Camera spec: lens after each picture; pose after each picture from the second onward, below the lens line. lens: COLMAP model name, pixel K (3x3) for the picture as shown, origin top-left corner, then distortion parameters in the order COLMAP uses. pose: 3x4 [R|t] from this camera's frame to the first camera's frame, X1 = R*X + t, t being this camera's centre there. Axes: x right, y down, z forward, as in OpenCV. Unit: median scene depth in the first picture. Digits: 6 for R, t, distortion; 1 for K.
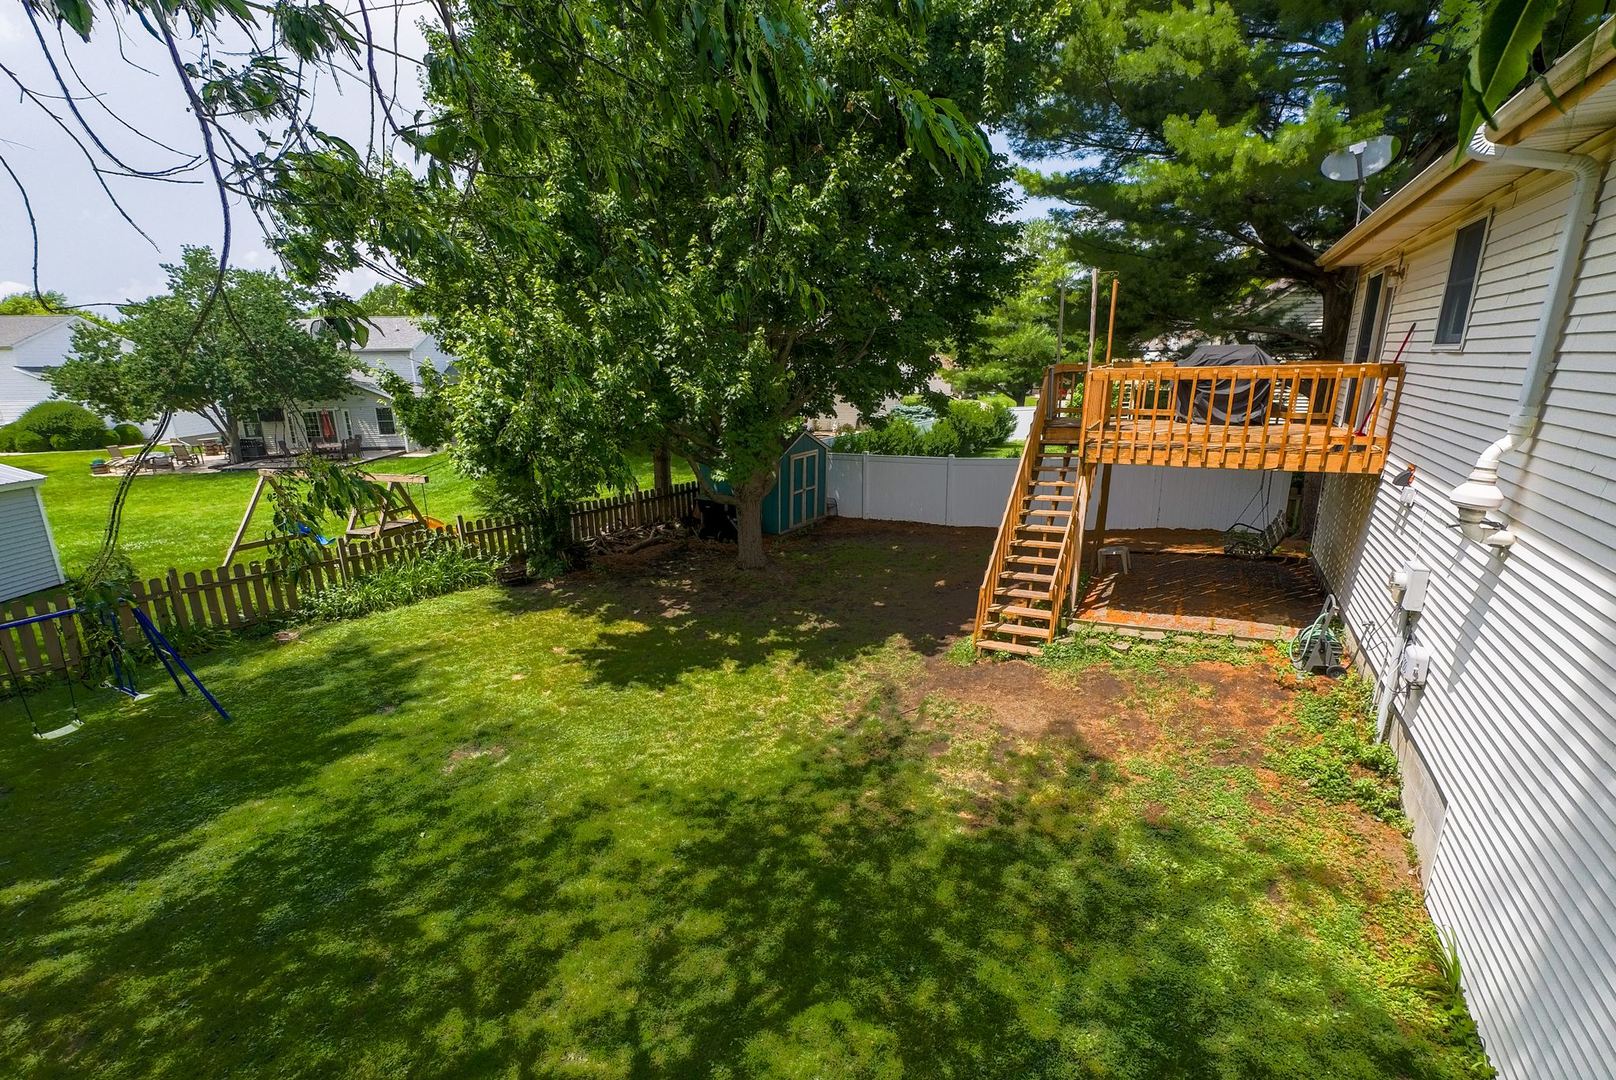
lens RADIAL K [[707.5, 0, 773.6], [0, 707.5, 534.6], [0, 0, 1]] dist [0.001176, 0.000089]
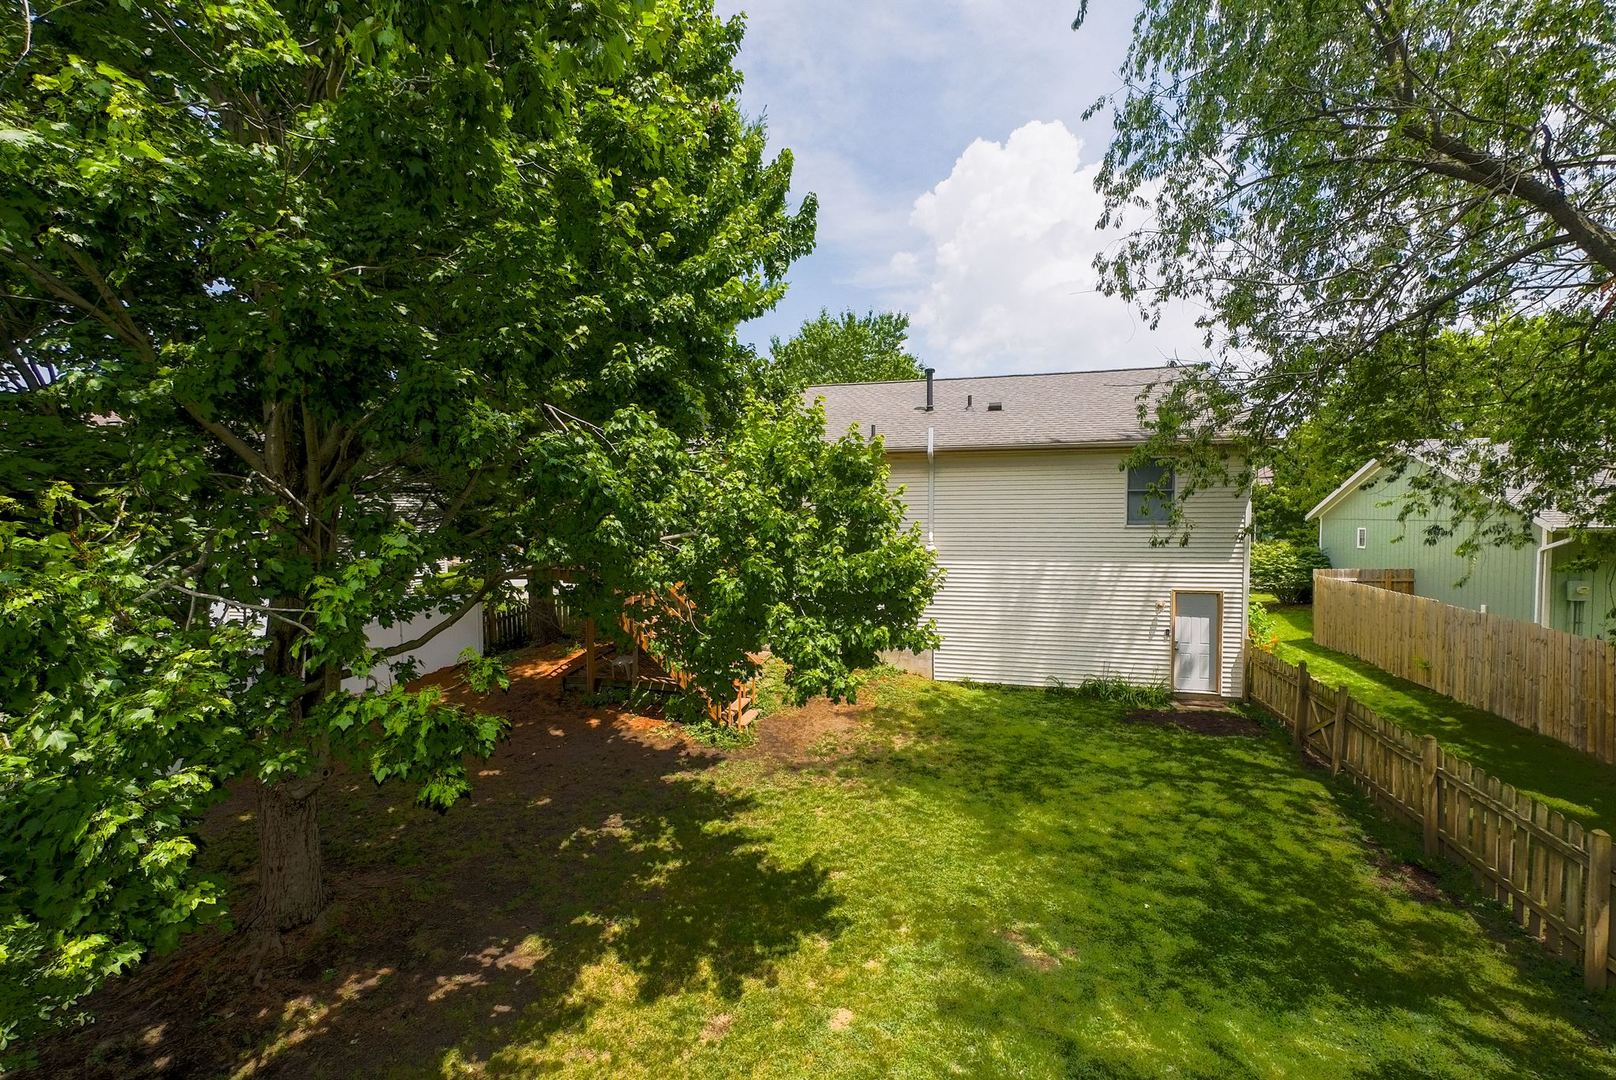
lens RADIAL K [[695.5, 0, 808.0], [0, 695.5, 540.0], [0, 0, 1]] dist [0.000941, -0.000286]
pose [[-0.290385, -0.025692, 0.956565, -1.015856], [0.247717, 0.963545, 0.101079, -0.289467], [-0.924290, 0.266309, -0.273435, 1.209549]]
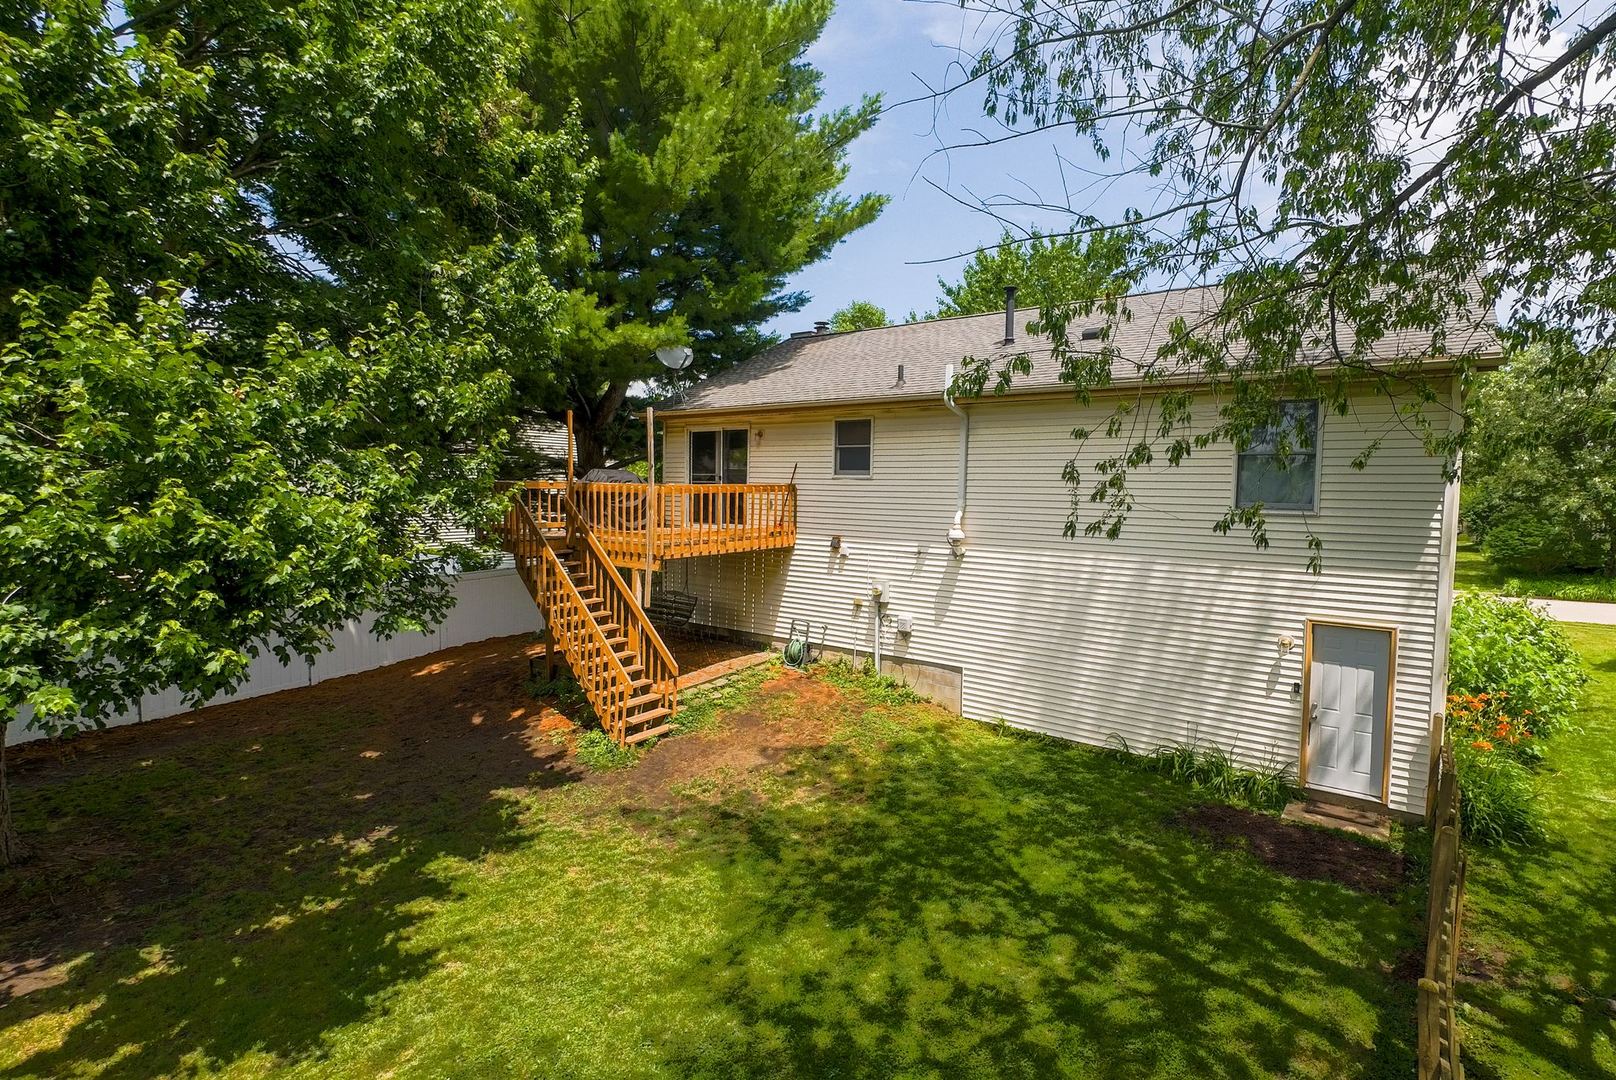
lens RADIAL K [[789.7, 0, 899.0], [0, 789.7, 520.5], [0, 0, 1]] dist [0.001287, 0.000290]
pose [[0.072559, -0.027724, 0.996979, -0.871255], [0.226955, 0.973848, 0.010563, -0.088038], [-0.971198, 0.225503, 0.076954, 0.477139]]
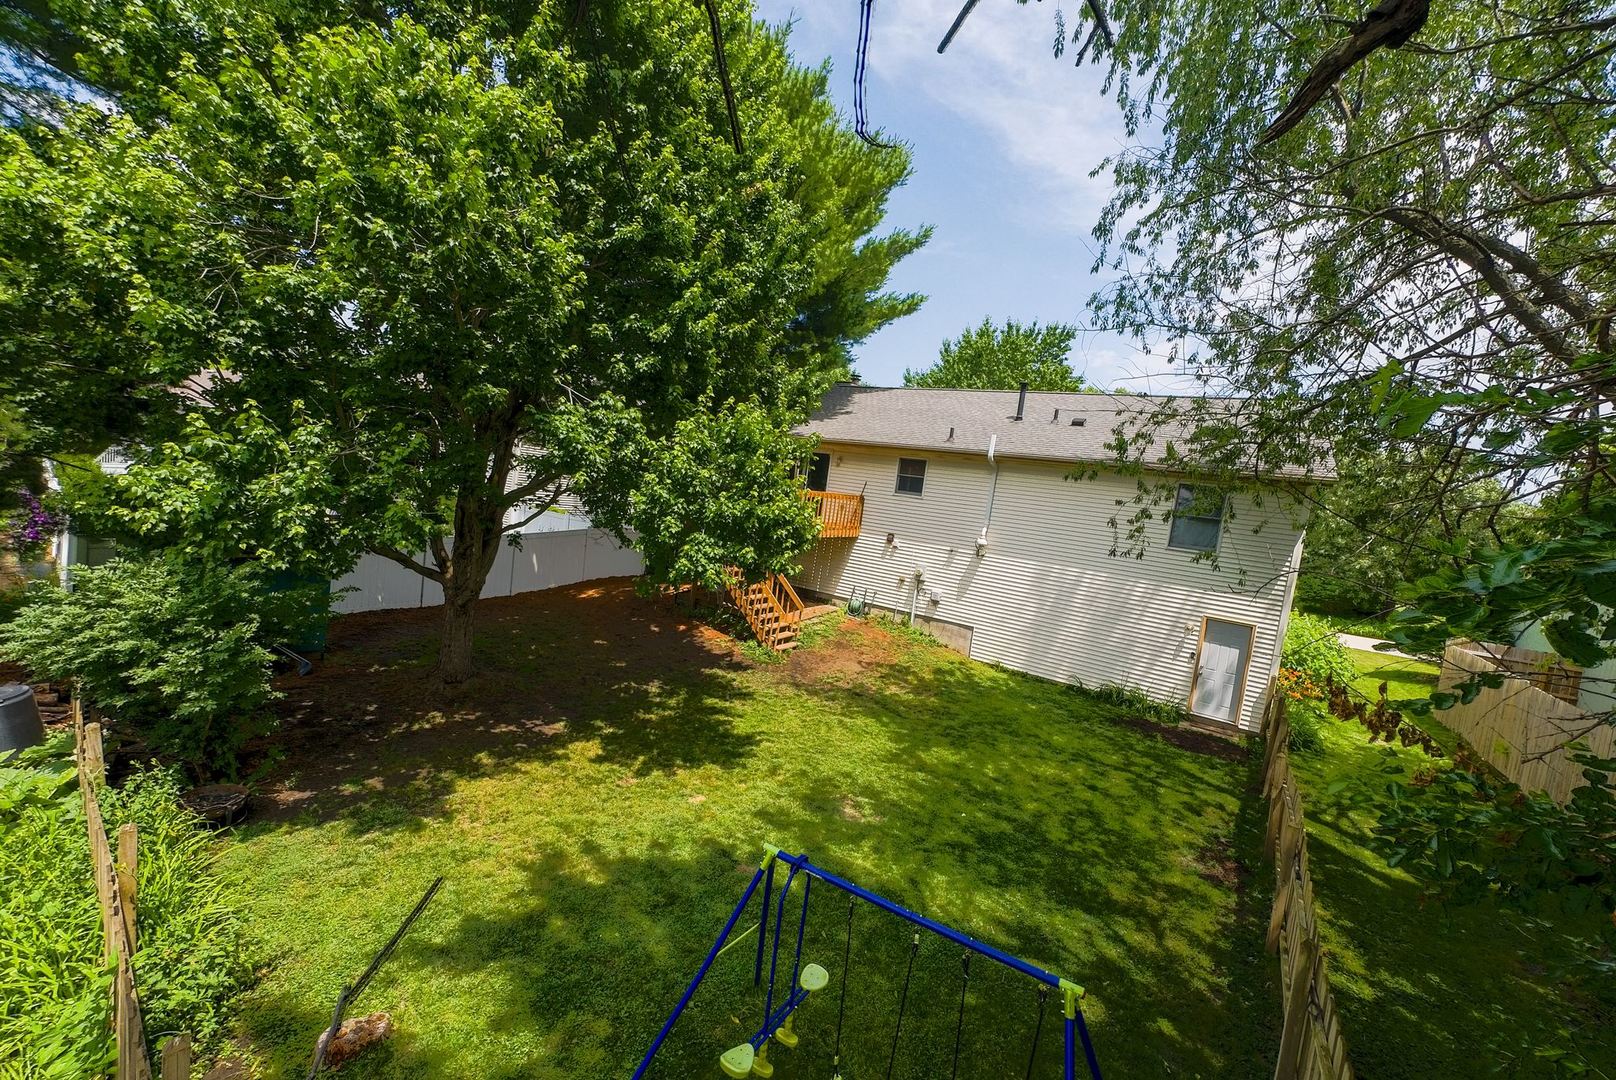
lens RADIAL K [[695.5, 0, 808.0], [0, 695.5, 540.0], [0, 0, 1]] dist [0.000941, -0.000286]
pose [[0.043844, -0.057548, 0.997380, -1.395694], [0.118801, 0.991556, 0.051989, -0.186280], [-0.991950, 0.116210, 0.050311, 0.860249]]
